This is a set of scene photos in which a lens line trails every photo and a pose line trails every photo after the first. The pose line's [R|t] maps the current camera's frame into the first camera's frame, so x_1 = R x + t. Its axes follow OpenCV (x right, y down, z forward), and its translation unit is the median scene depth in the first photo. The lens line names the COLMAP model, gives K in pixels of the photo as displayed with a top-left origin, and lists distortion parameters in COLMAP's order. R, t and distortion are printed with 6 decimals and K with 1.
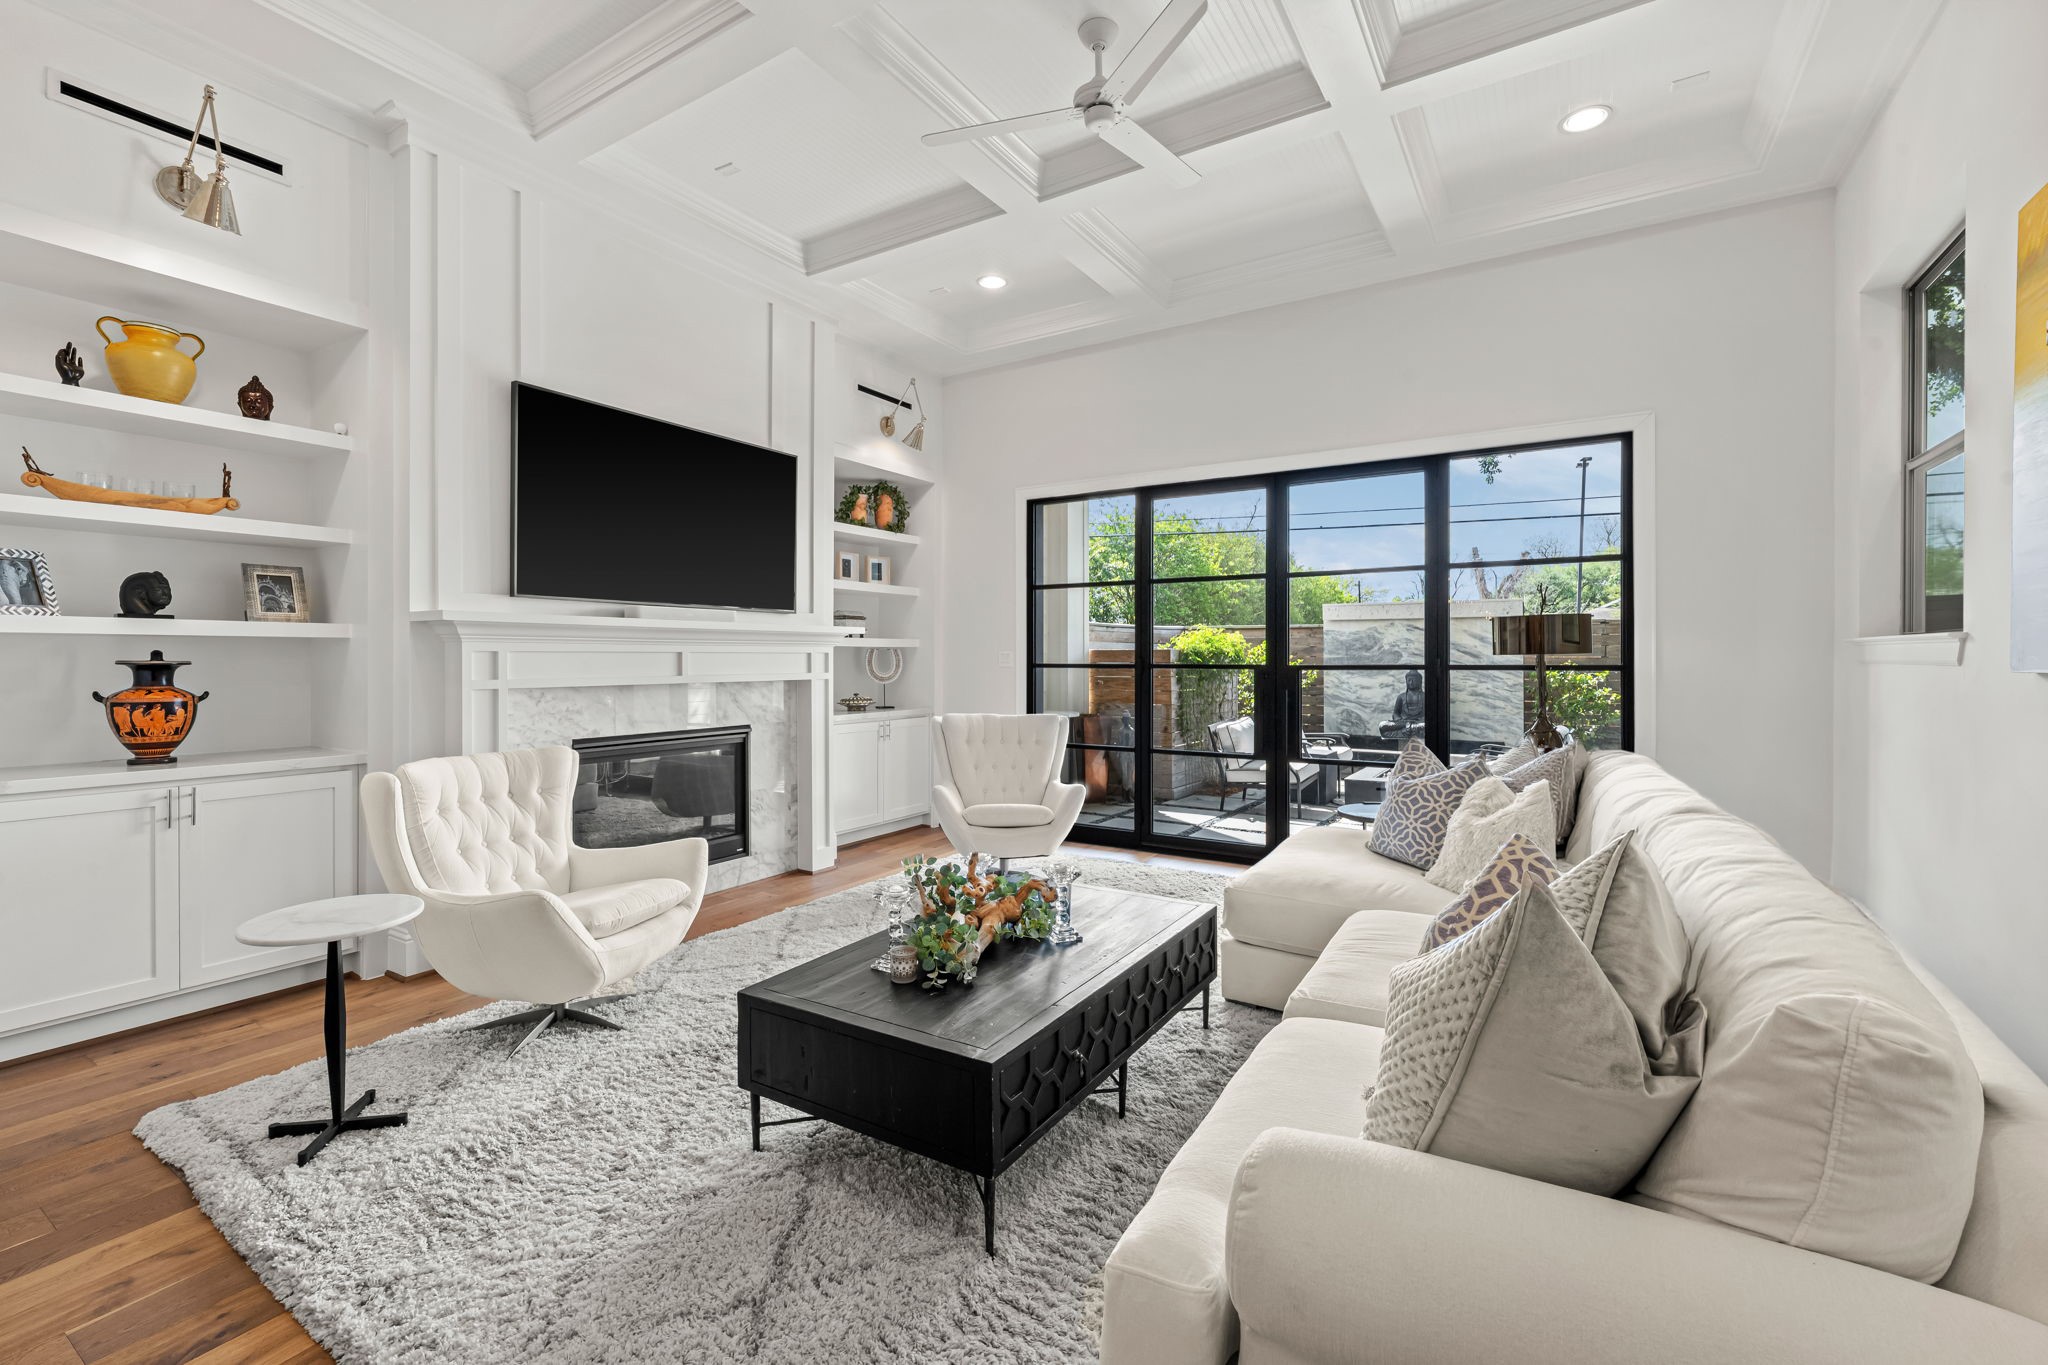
lens RADIAL K [[877.6, 0, 1021.3], [0, 877.6, 660.2], [0, 0, 1]] dist [0.003267, -0.000185]
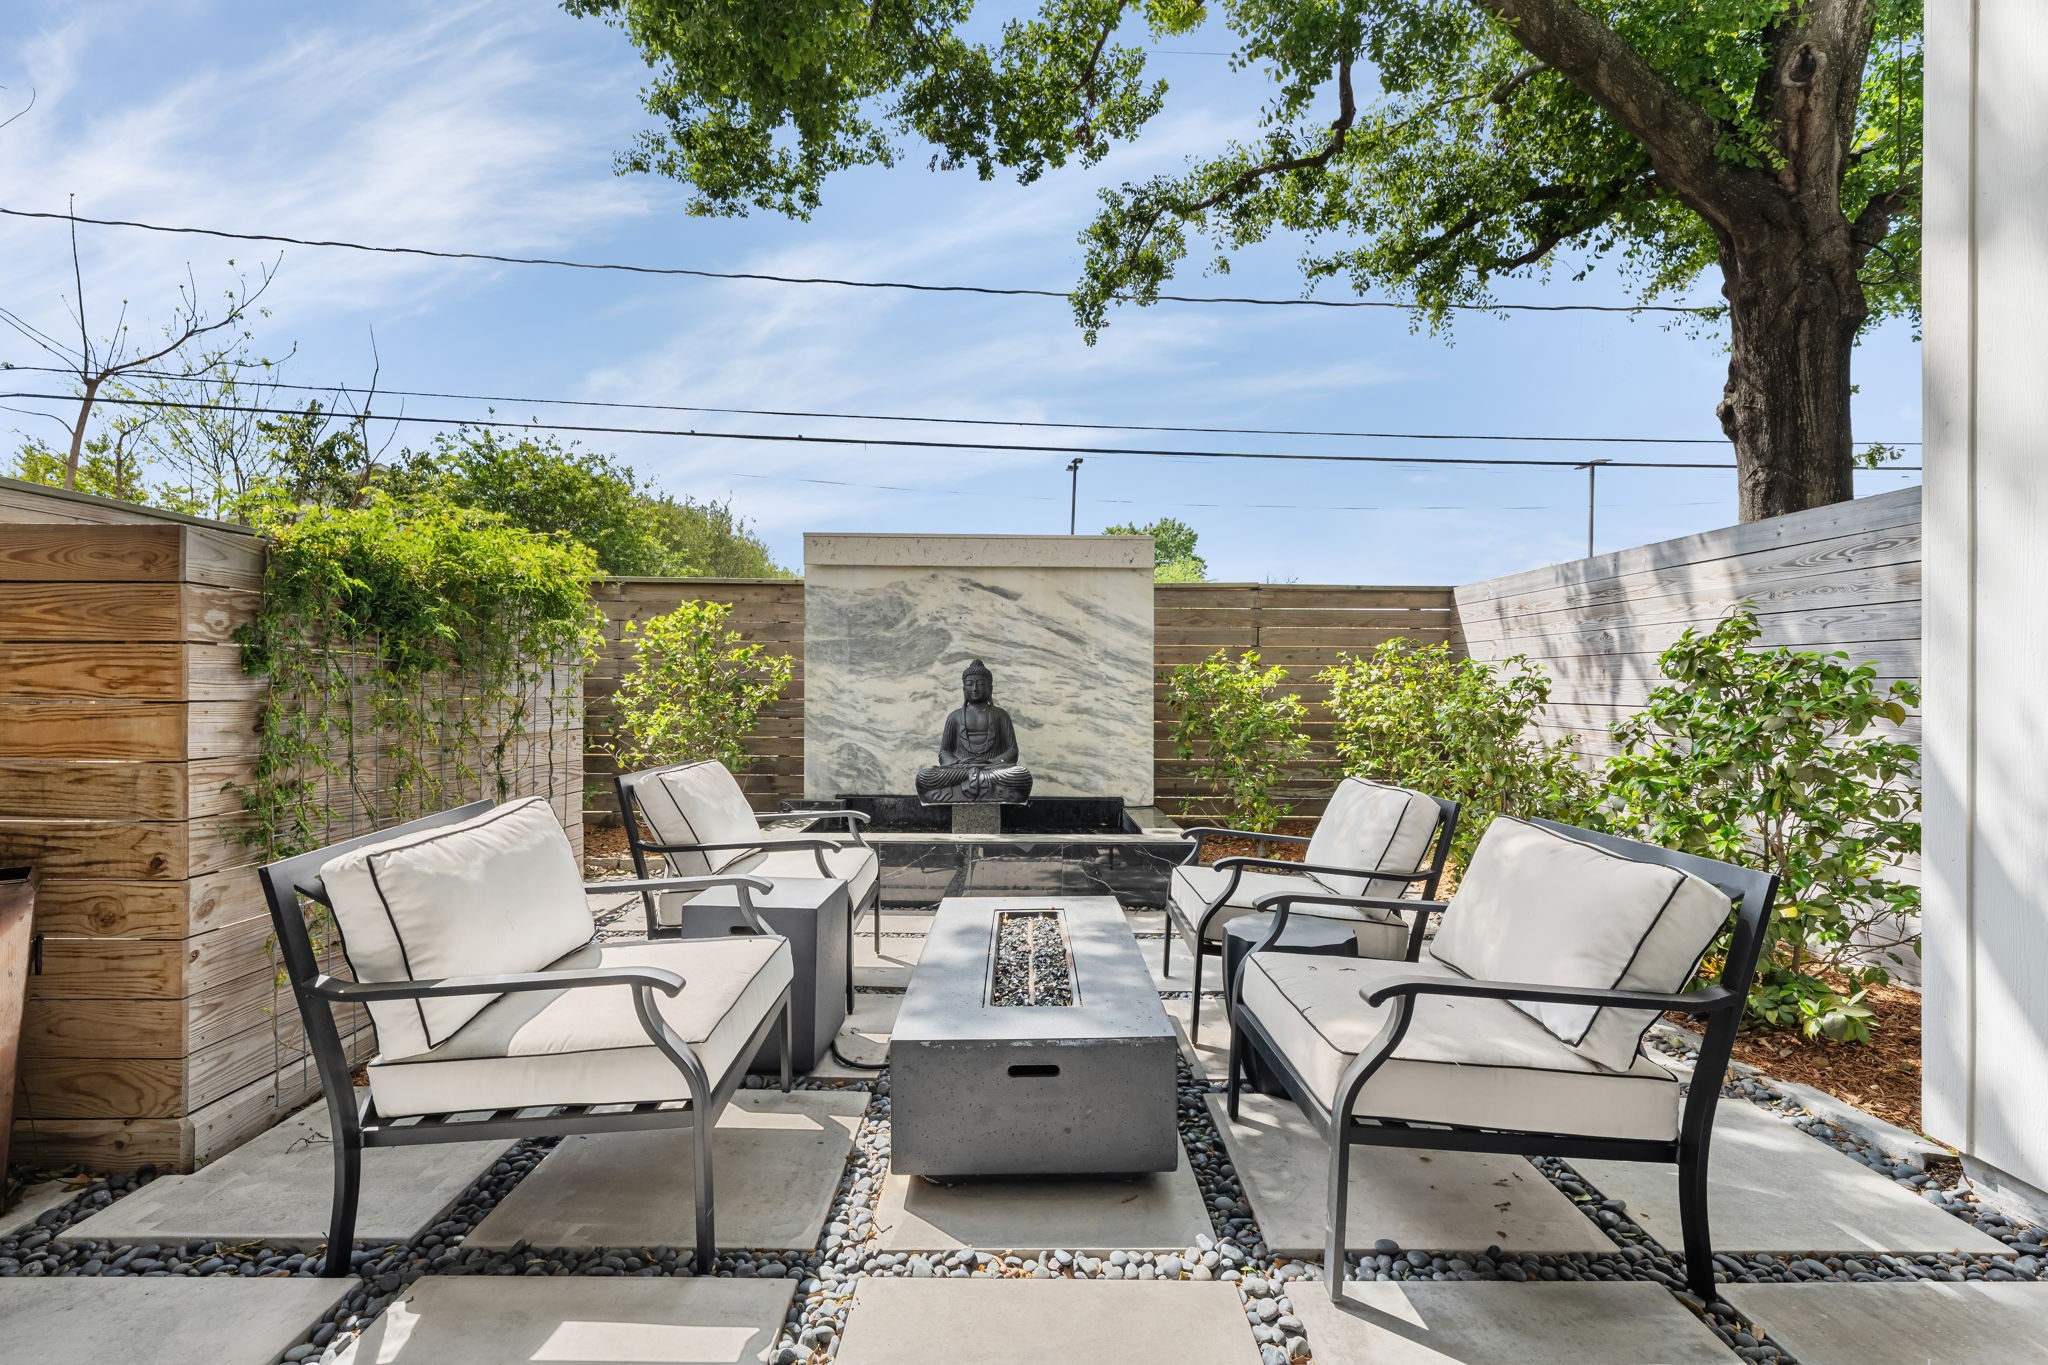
lens RADIAL K [[919.5, 0, 1024.0], [0, 919.5, 682.5], [0, 0, 1]] dist [0.000438, -0.000106]
pose [[0.842006, 0.005975, 0.539435, 0.419042], [-0.004796, 0.999982, -0.003590, 0.054226], [-0.539447, 0.000436, 0.842019, 1.231472]]
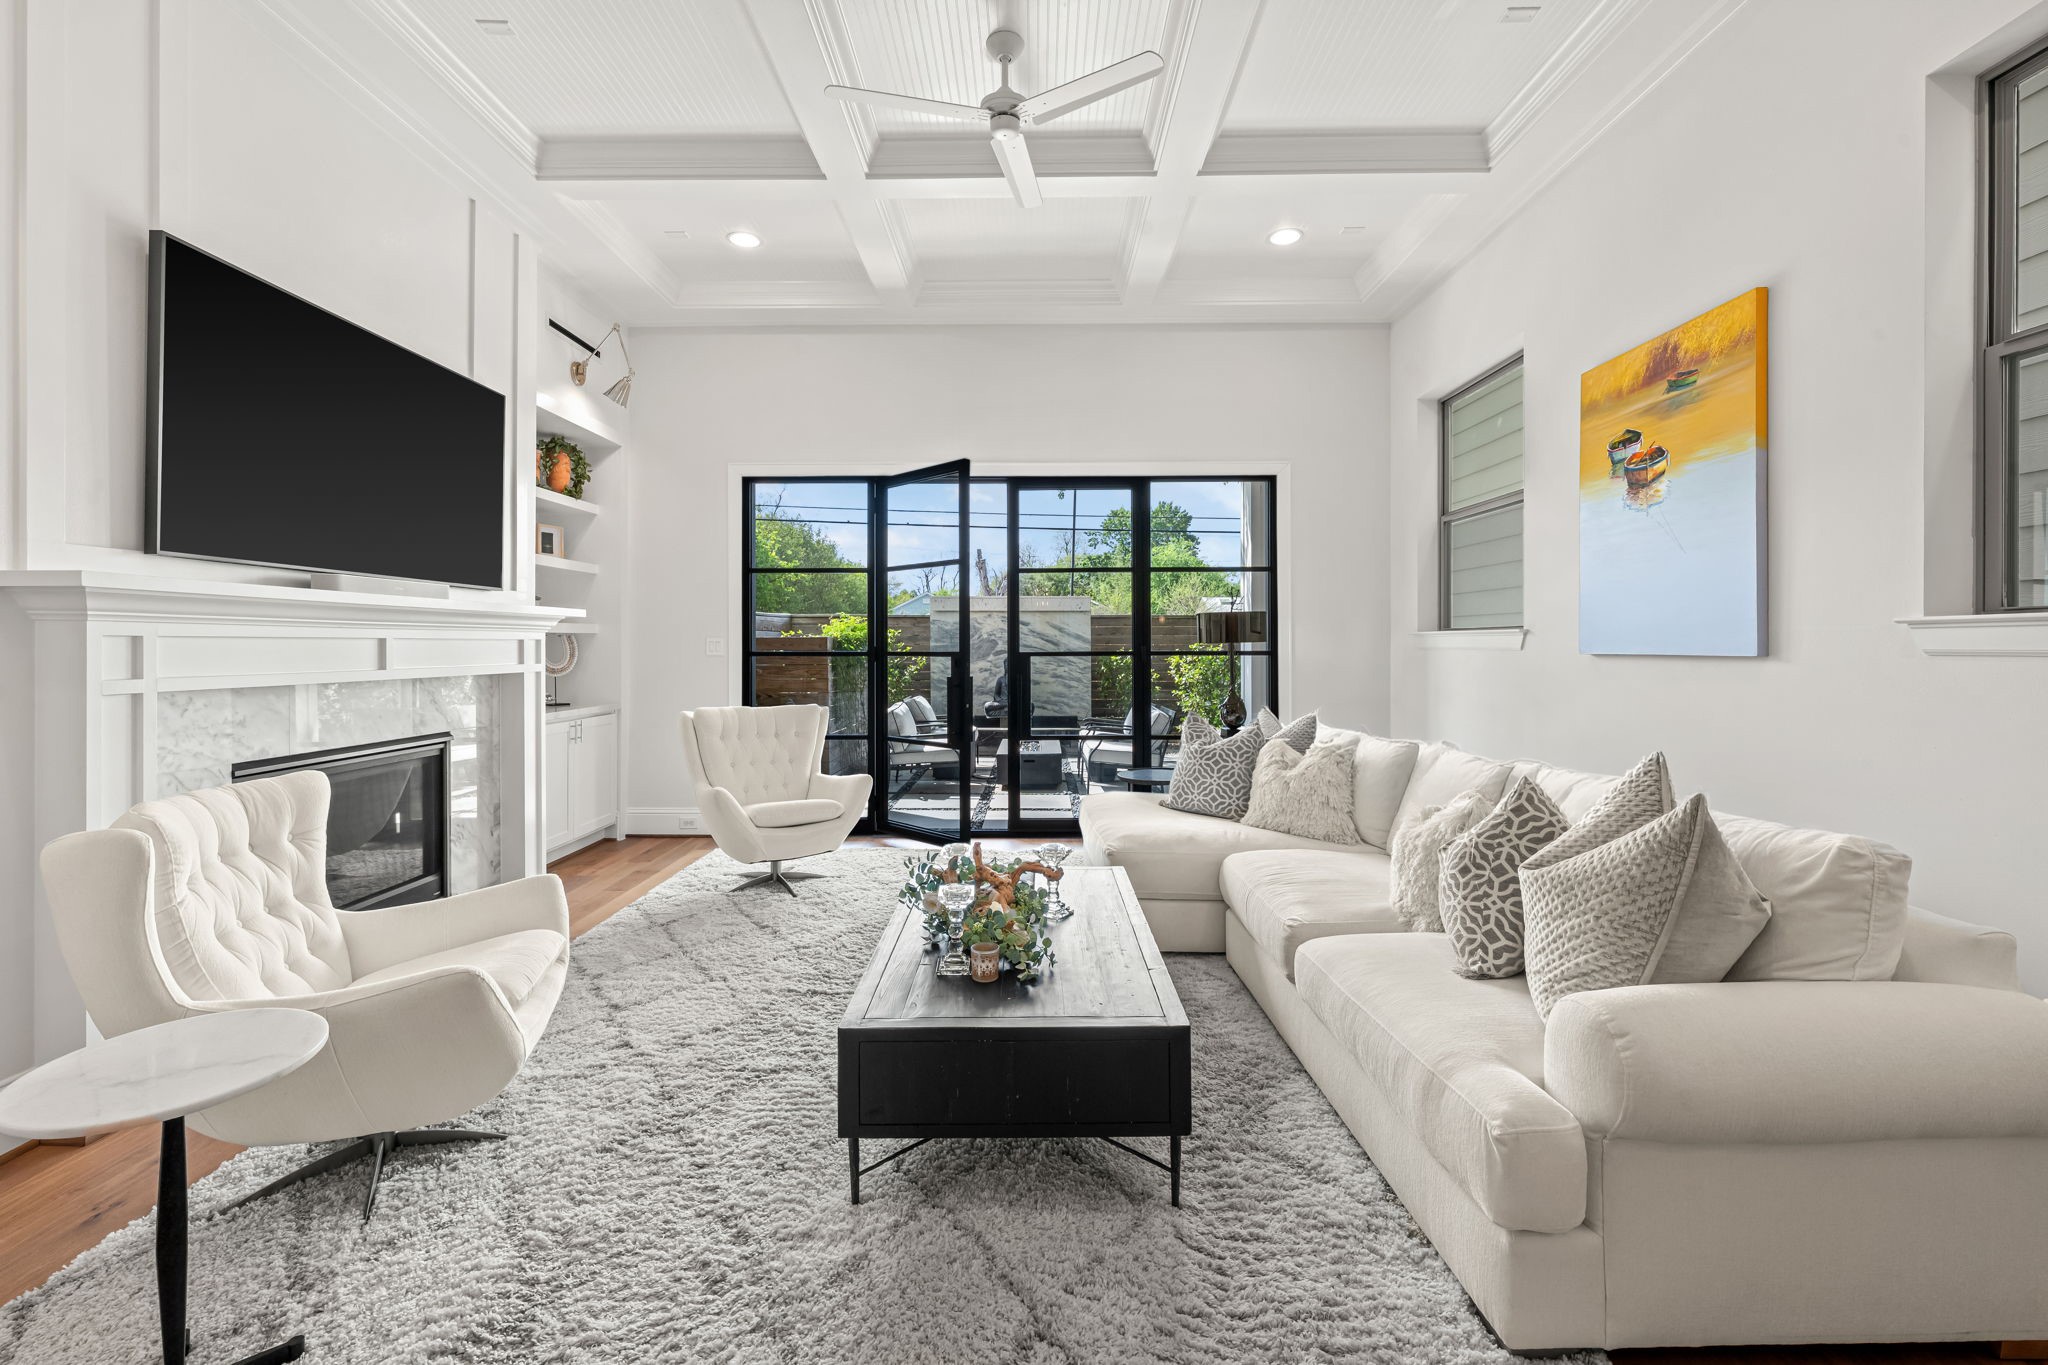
lens RADIAL K [[863.7, 0, 1024.5], [0, 863.7, 643.4], [0, 0, 1]] dist [0.001664, 0.000046]
pose [[0.852459, 0.000752, 0.522793, -0.282904], [0.002018, 0.999987, -0.004729, -0.000251], [-0.522789, 0.005086, 0.852447, 0.078256]]
